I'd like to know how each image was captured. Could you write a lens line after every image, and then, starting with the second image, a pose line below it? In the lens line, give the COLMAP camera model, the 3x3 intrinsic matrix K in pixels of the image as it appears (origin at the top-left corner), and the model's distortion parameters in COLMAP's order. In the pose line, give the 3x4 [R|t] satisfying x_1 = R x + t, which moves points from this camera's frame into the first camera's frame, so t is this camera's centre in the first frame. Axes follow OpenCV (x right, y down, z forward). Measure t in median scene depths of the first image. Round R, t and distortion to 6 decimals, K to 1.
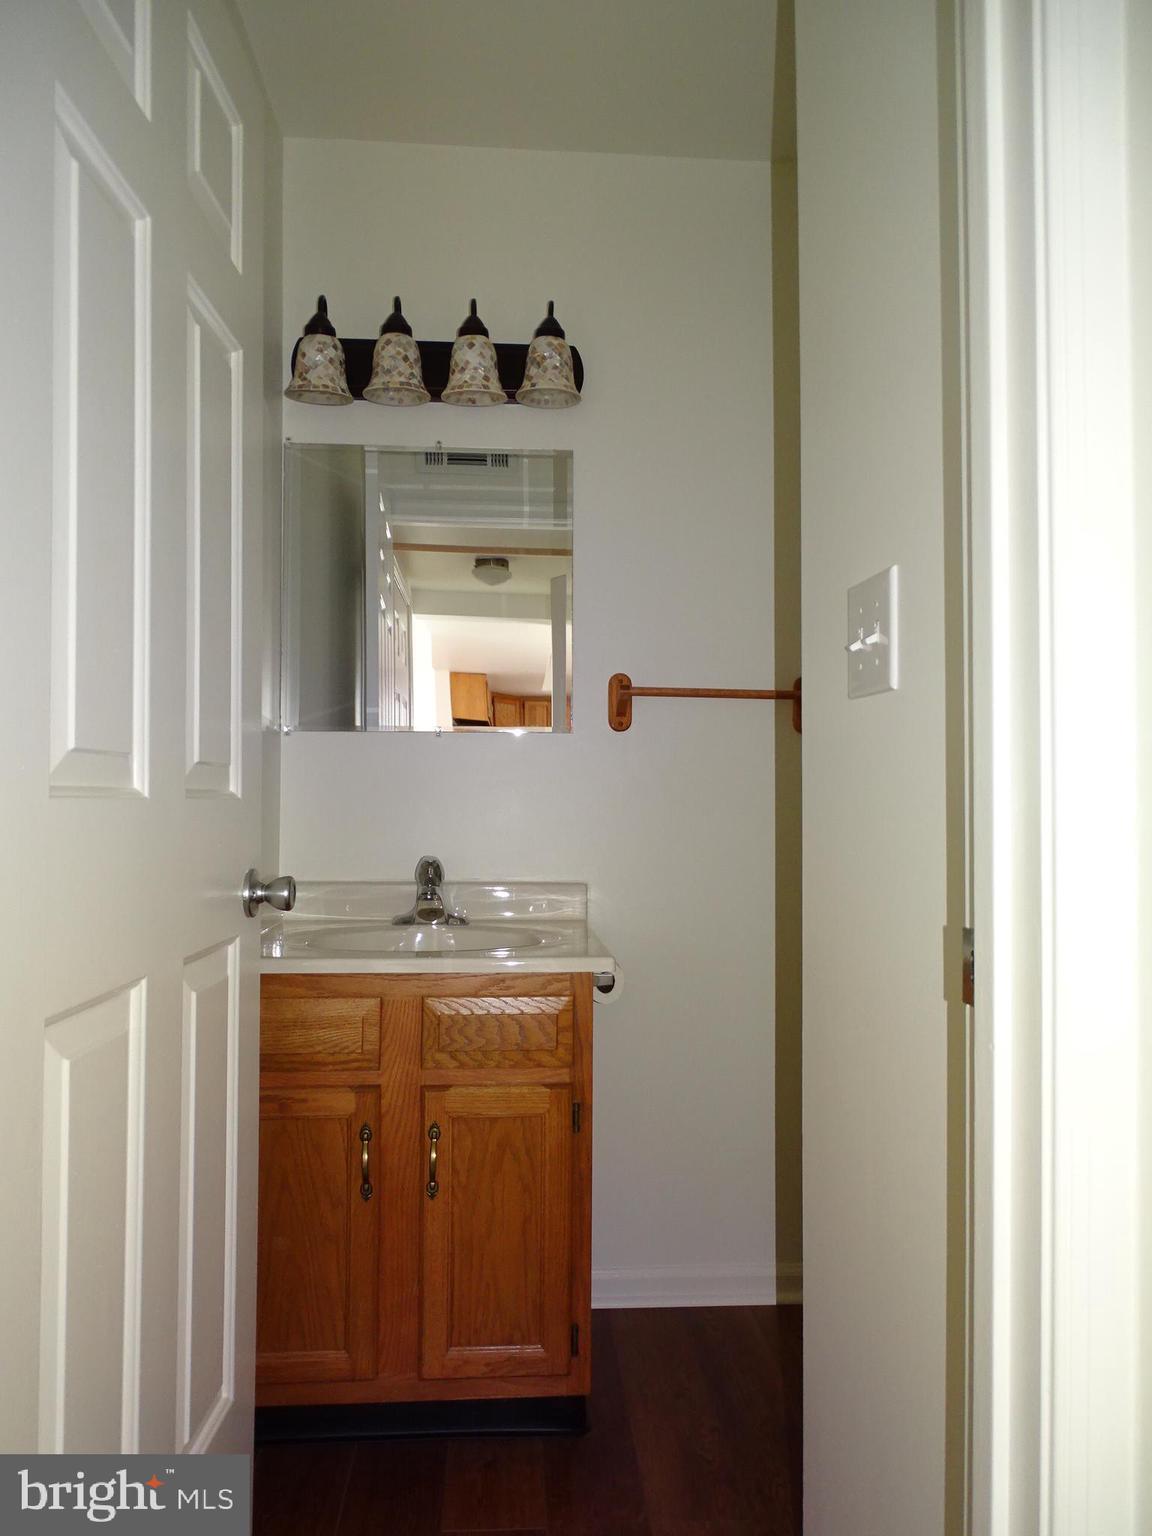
lens RADIAL K [[1087.7, 0, 574.8], [0, 1087.7, 769.6], [0, 0, 1]] dist [-0.002603, 0.007149]
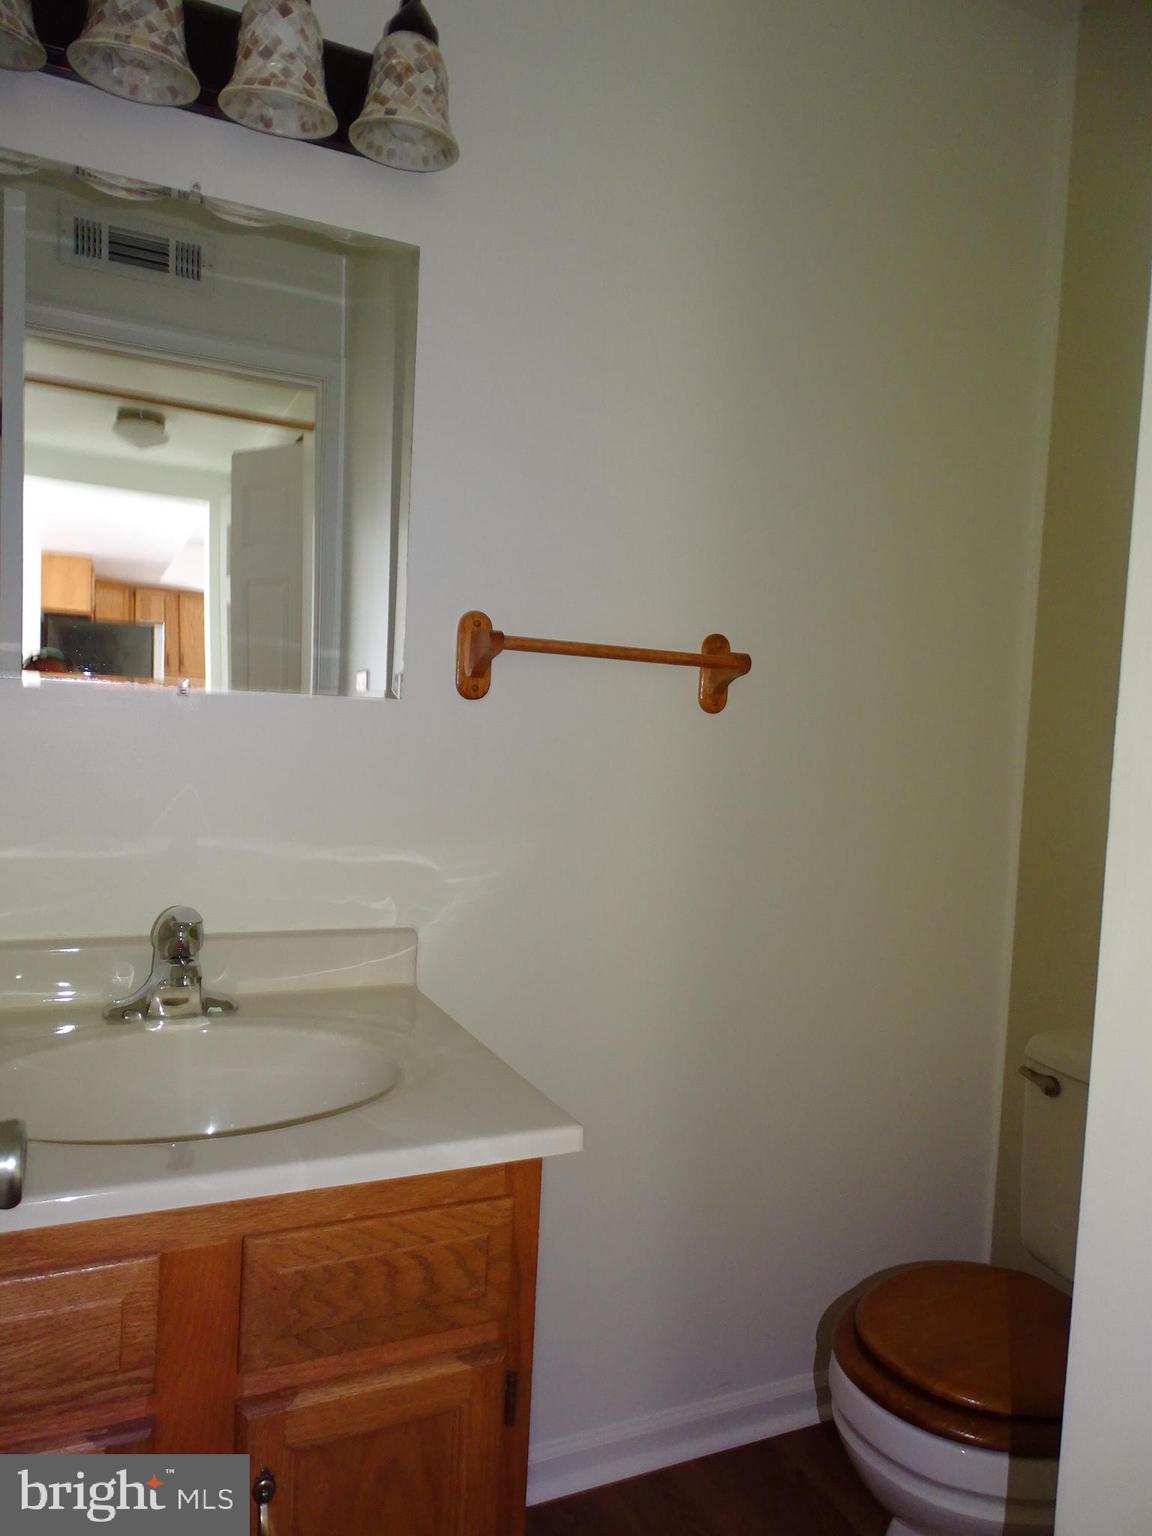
lens RADIAL K [[1087.7, 0, 577.7], [0, 1087.7, 770.3], [0, 0, 1]] dist [-0.002603, 0.007149]
pose [[0.932557, 0.021806, 0.360363, -0.147959], [-0.054073, 0.995351, 0.079702, -0.052667], [-0.356950, -0.093813, 0.929401, 0.386288]]
